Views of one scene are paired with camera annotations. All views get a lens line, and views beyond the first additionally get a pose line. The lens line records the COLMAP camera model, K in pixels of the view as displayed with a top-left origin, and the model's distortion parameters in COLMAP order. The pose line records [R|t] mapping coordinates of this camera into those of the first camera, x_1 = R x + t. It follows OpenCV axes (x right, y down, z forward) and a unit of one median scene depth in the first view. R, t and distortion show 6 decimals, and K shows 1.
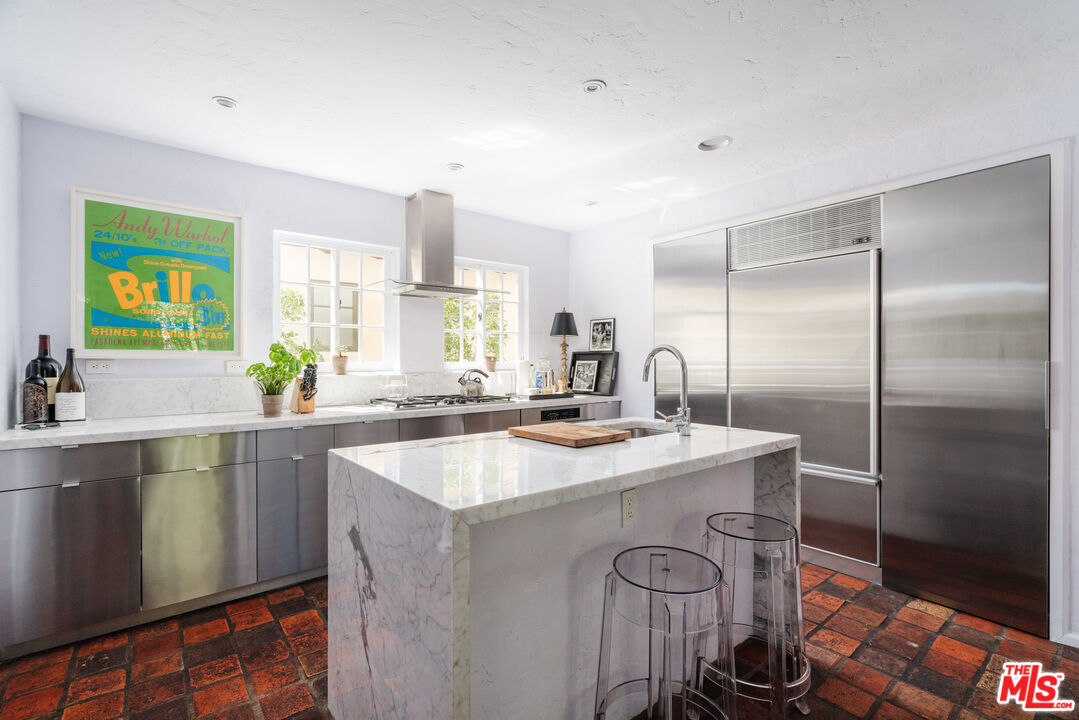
lens RADIAL K [[490.8, 0, 533.5], [0, 490.8, 359.5], [0, 0, 1]] dist [0.000263, -0.000227]
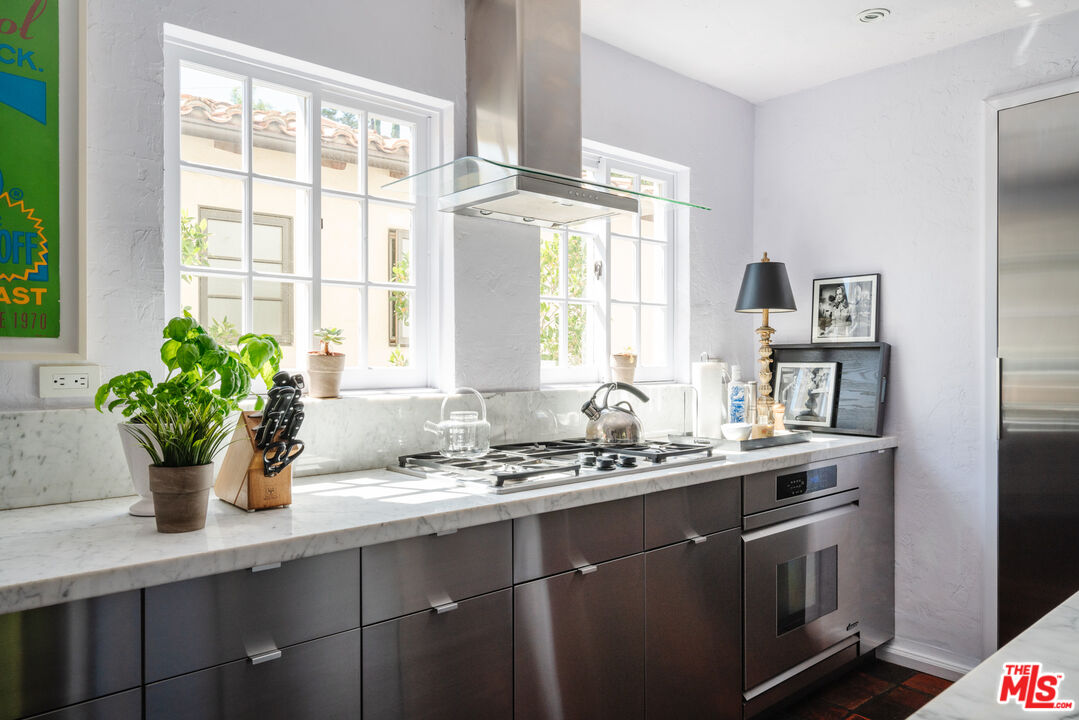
lens RADIAL K [[727.2, 0, 543.4], [0, 727.2, 361.4], [0, 0, 1]] dist [0.006288, 0.000476]
pose [[0.998466, -0.001930, 0.055339, -0.229585], [0.001850, 0.999997, 0.001490, -0.000455], [-0.055342, -0.001385, 0.998466, 0.357552]]
